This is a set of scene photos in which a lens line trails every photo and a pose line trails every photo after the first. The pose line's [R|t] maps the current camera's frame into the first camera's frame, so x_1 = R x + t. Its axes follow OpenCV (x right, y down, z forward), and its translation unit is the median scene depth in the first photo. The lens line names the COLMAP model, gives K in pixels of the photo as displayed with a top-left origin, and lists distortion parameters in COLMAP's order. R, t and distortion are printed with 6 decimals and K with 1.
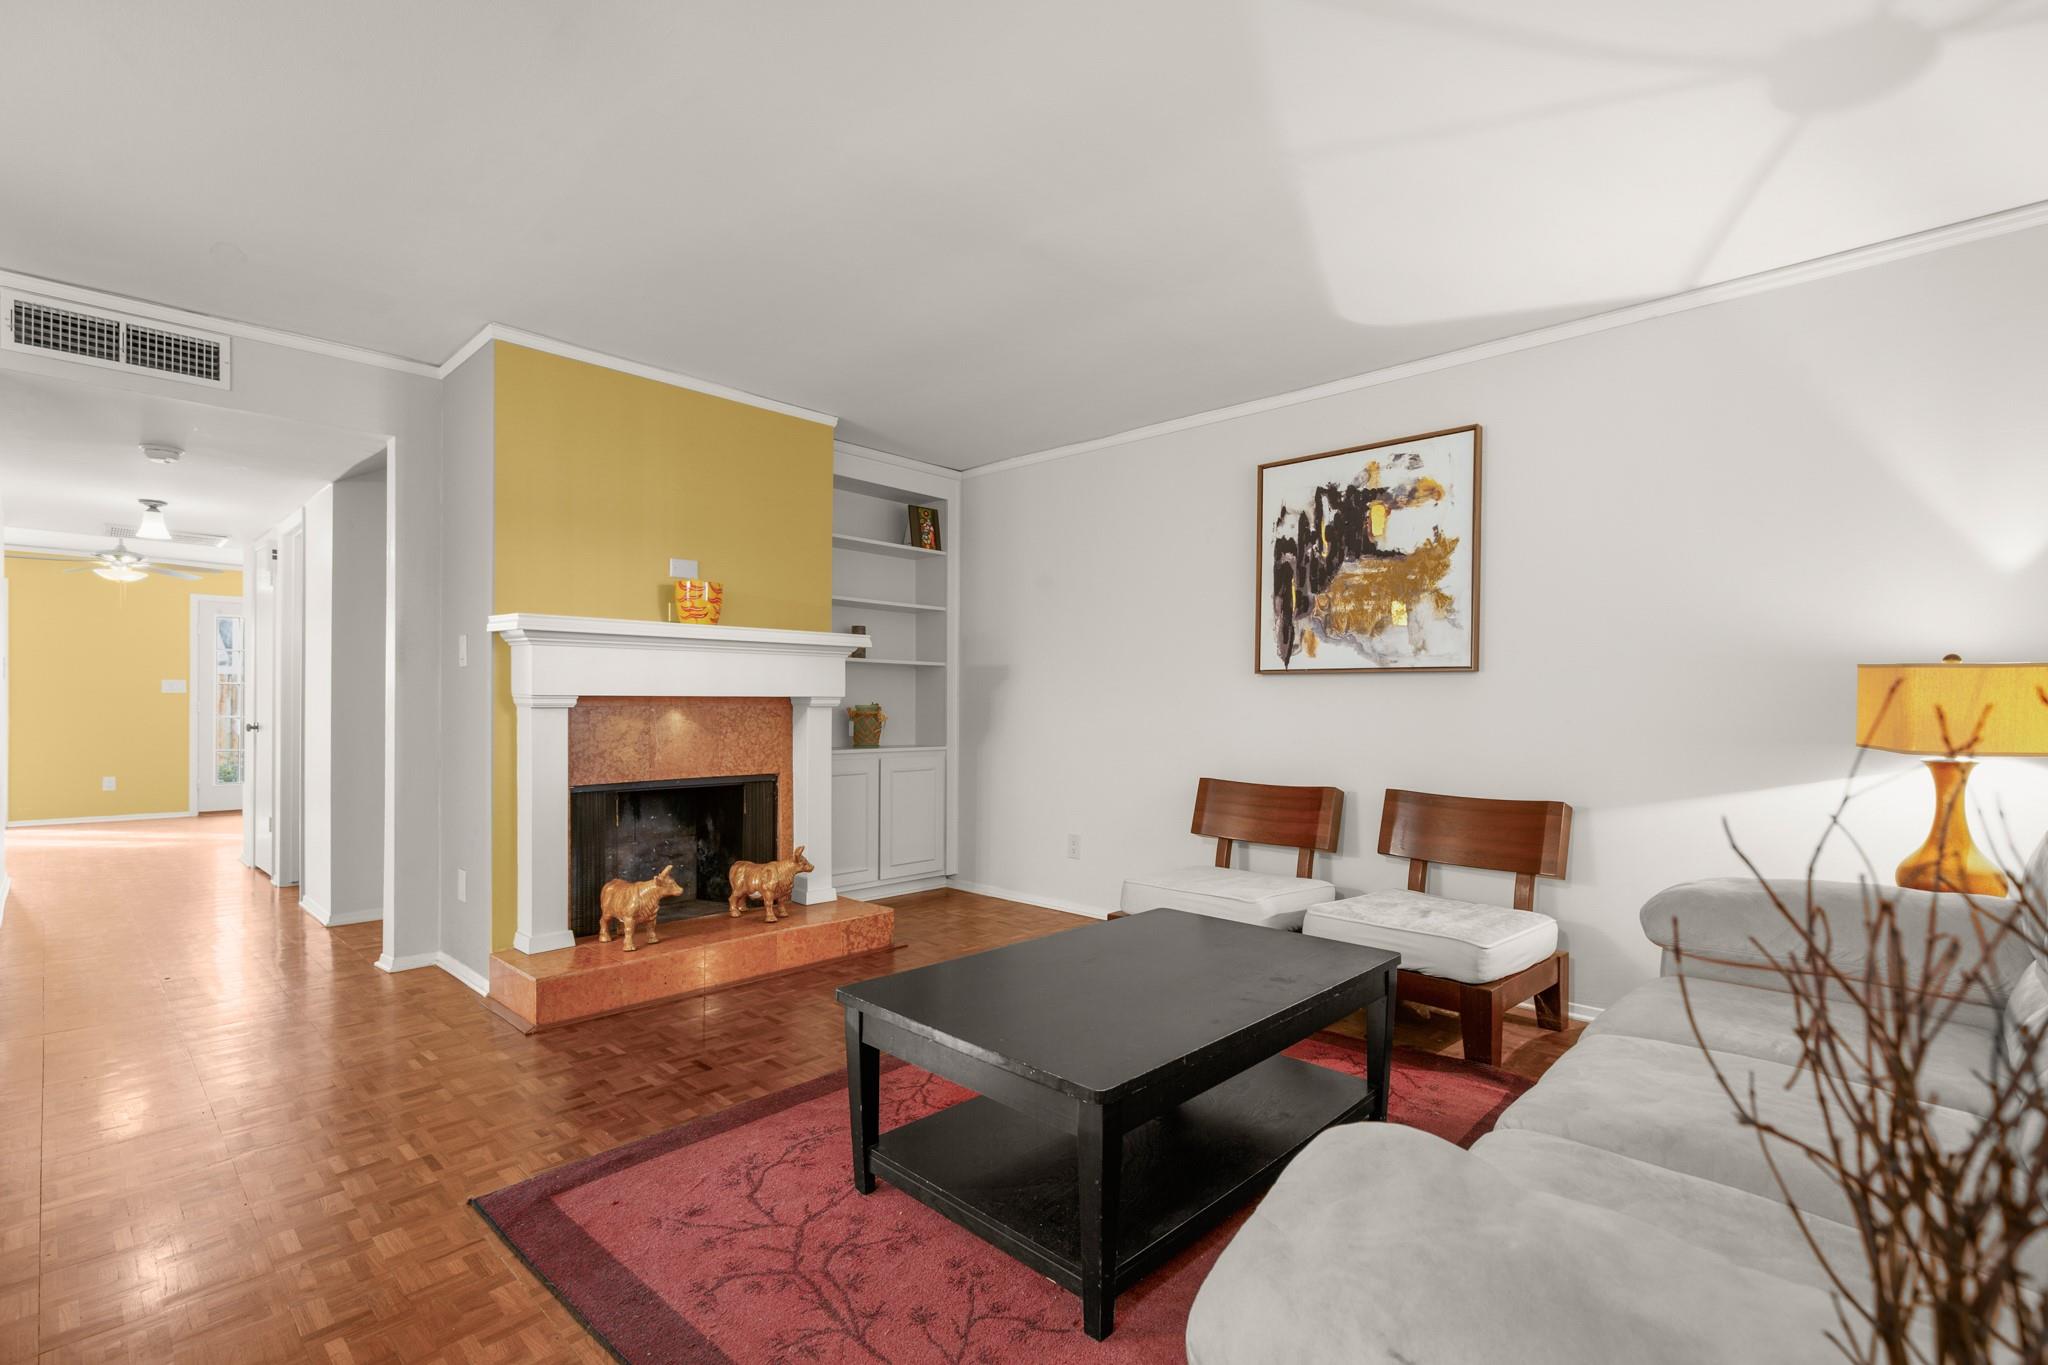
lens RADIAL K [[929.0, 0, 1029.2], [0, 929.0, 700.0], [0, 0, 1]] dist [-0.010438, 0.002592]
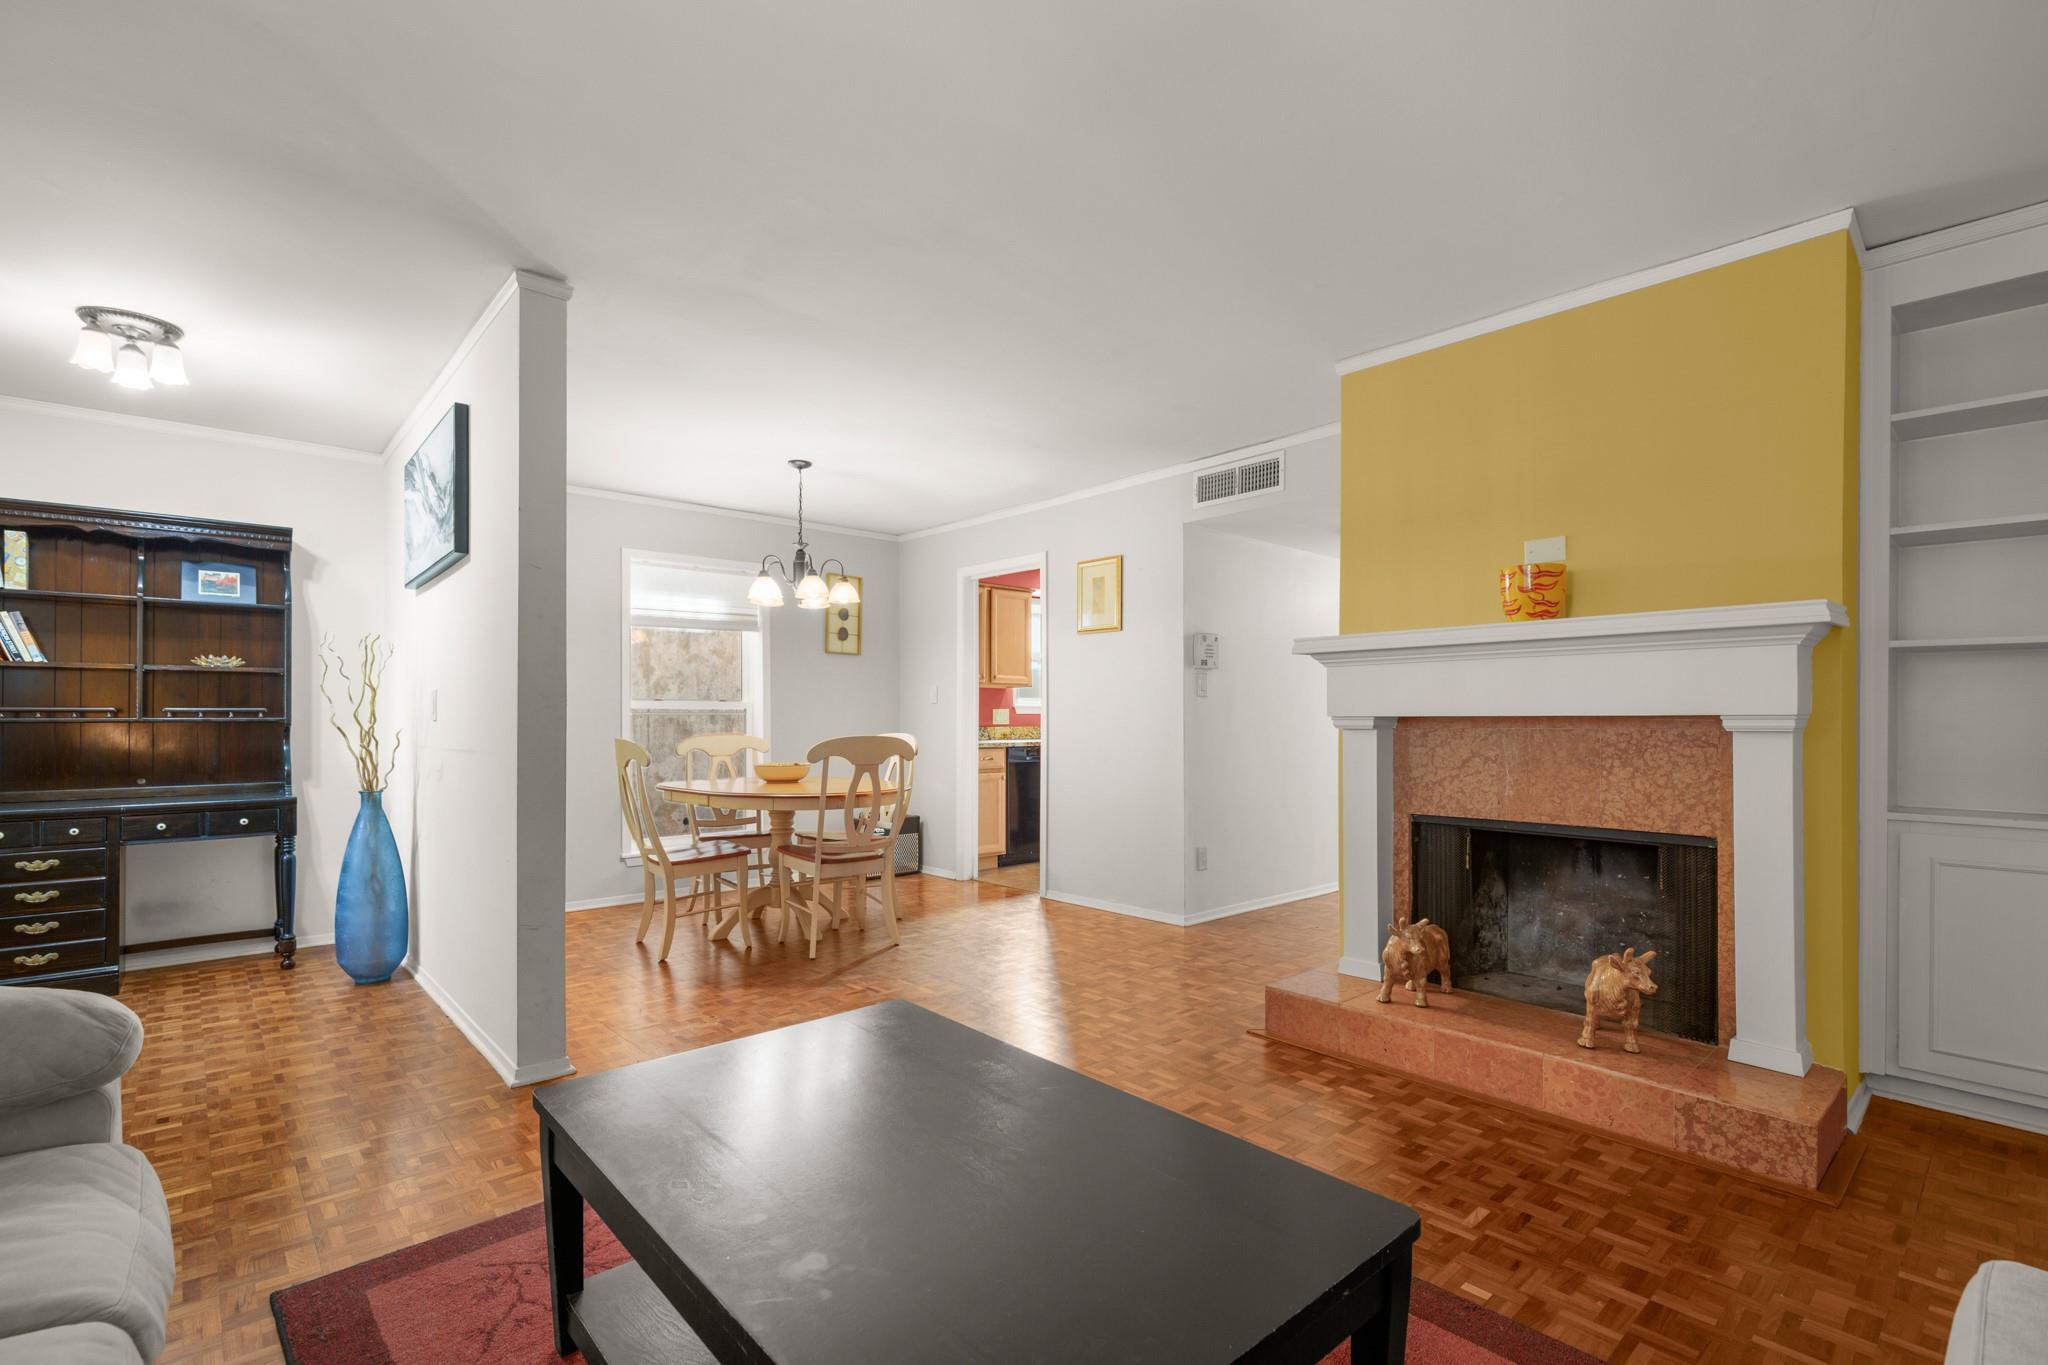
lens RADIAL K [[929.0, 0, 1025.8], [0, 929.0, 711.9], [0, 0, 1]] dist [-0.010438, 0.002592]
pose [[-0.078326, -0.012054, -0.996855, 0.435789], [0.001012, 0.999925, -0.012171, 0.001346], [0.996927, -0.001962, -0.078308, 0.645731]]
